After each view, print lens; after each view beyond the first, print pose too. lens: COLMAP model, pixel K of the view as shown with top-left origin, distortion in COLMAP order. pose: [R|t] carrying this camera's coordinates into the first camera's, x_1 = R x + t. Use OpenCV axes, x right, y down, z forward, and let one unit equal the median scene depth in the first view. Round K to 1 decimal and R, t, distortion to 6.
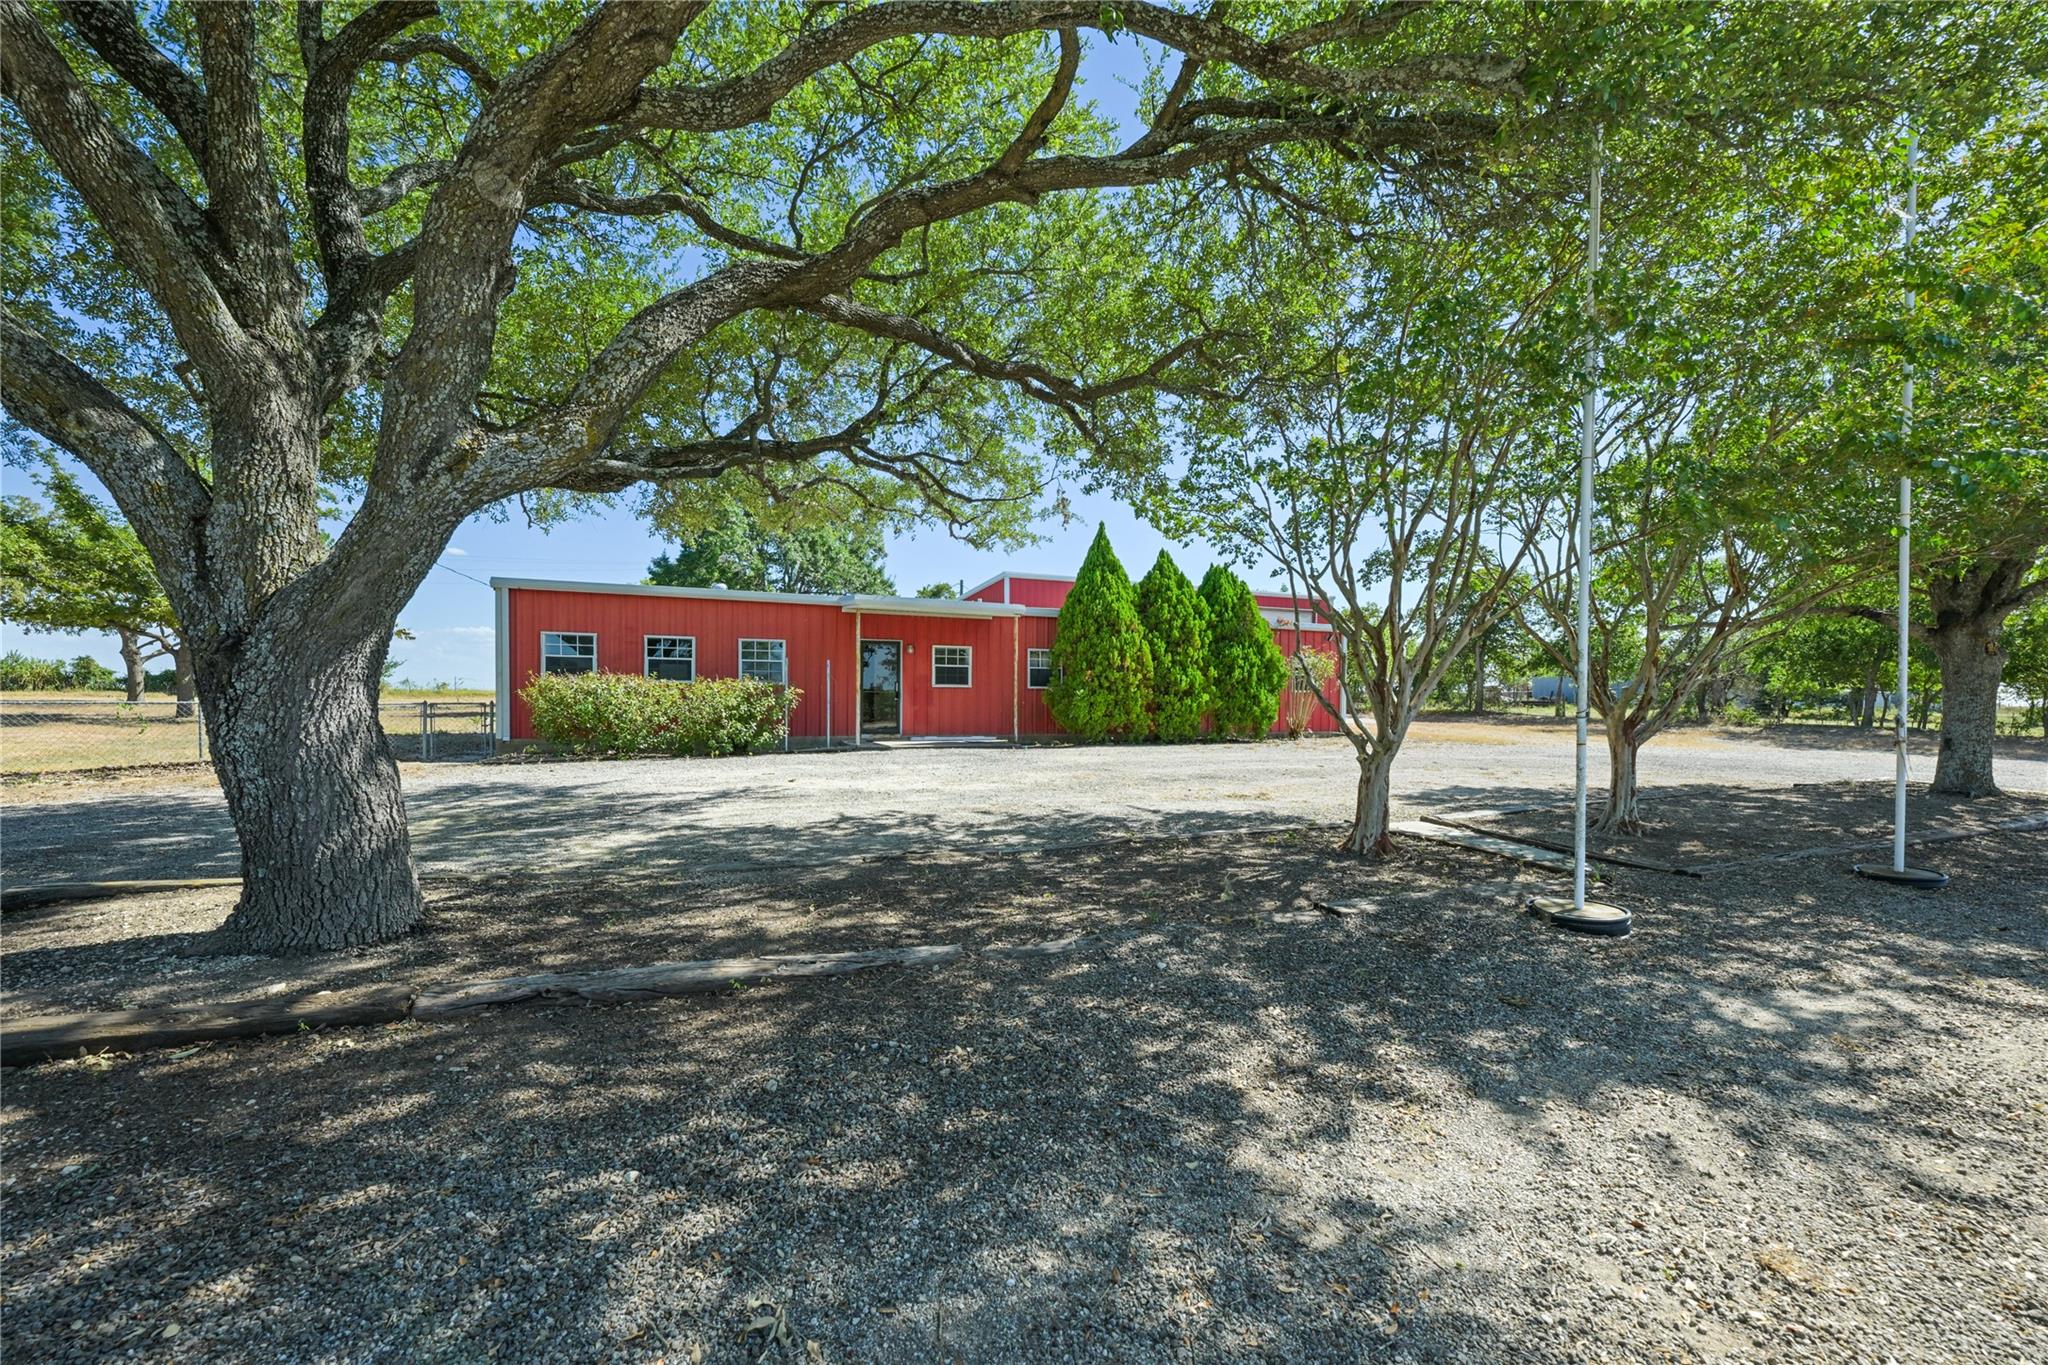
lens RADIAL K [[798.7, 0, 1034.2], [0, 798.7, 712.8], [0, 0, 1]] dist [-0.002164, -0.000058]
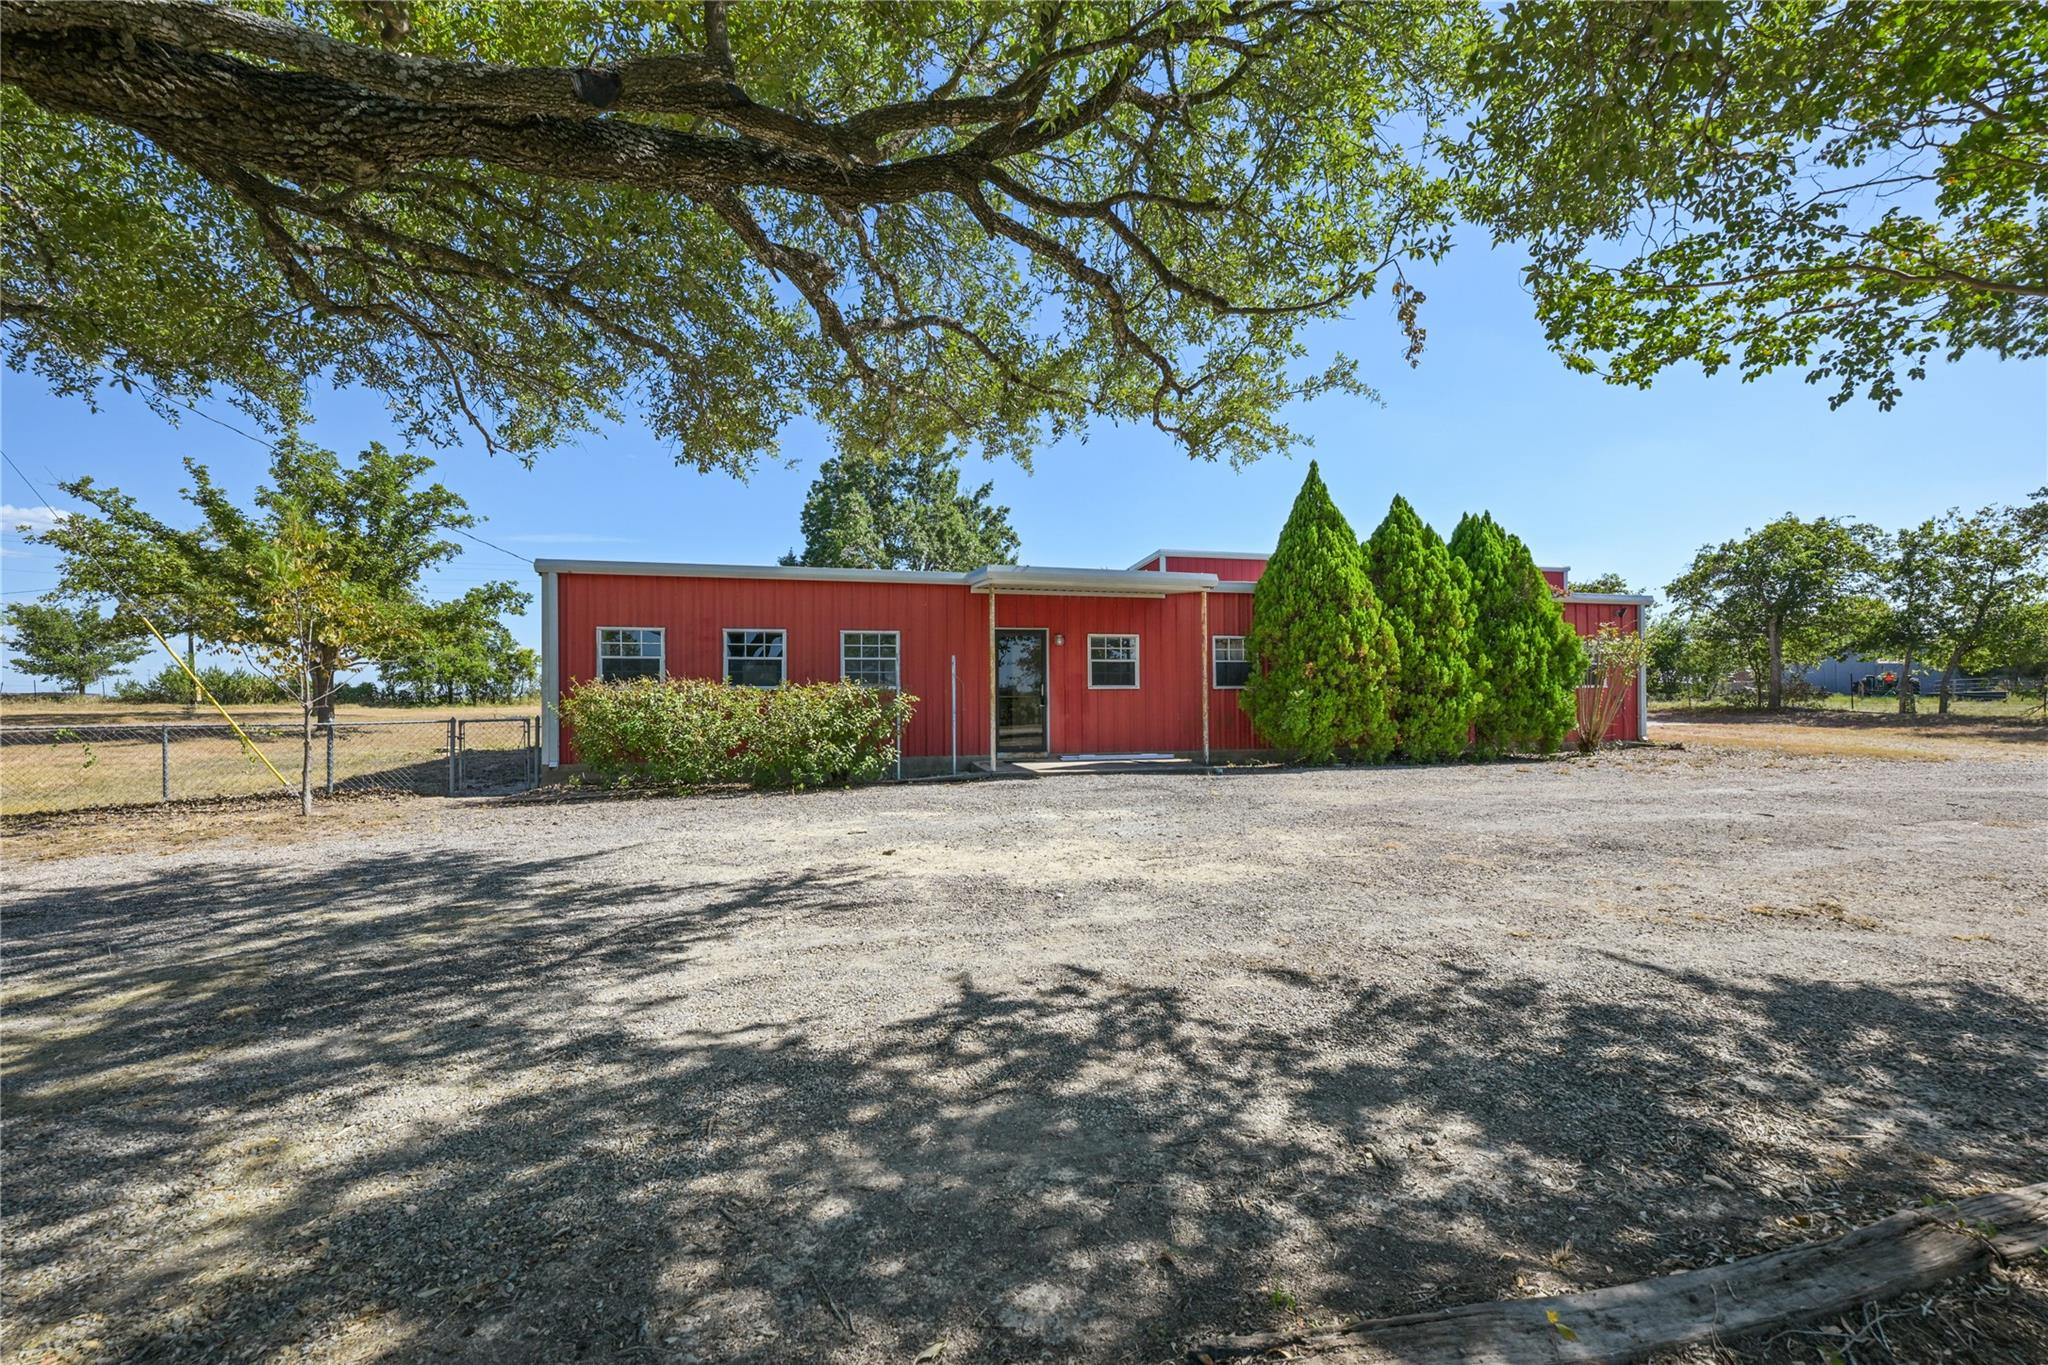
lens RADIAL K [[824.2, 0, 1024.0], [0, 824.2, 682.5], [0, 0, 1]] dist [0.000658, 0.000019]
pose [[0.984462, -0.017069, -0.174767, -0.050683], [0.010687, 0.999244, -0.037391, -0.009888], [0.175273, 0.034942, 0.983900, 0.219934]]
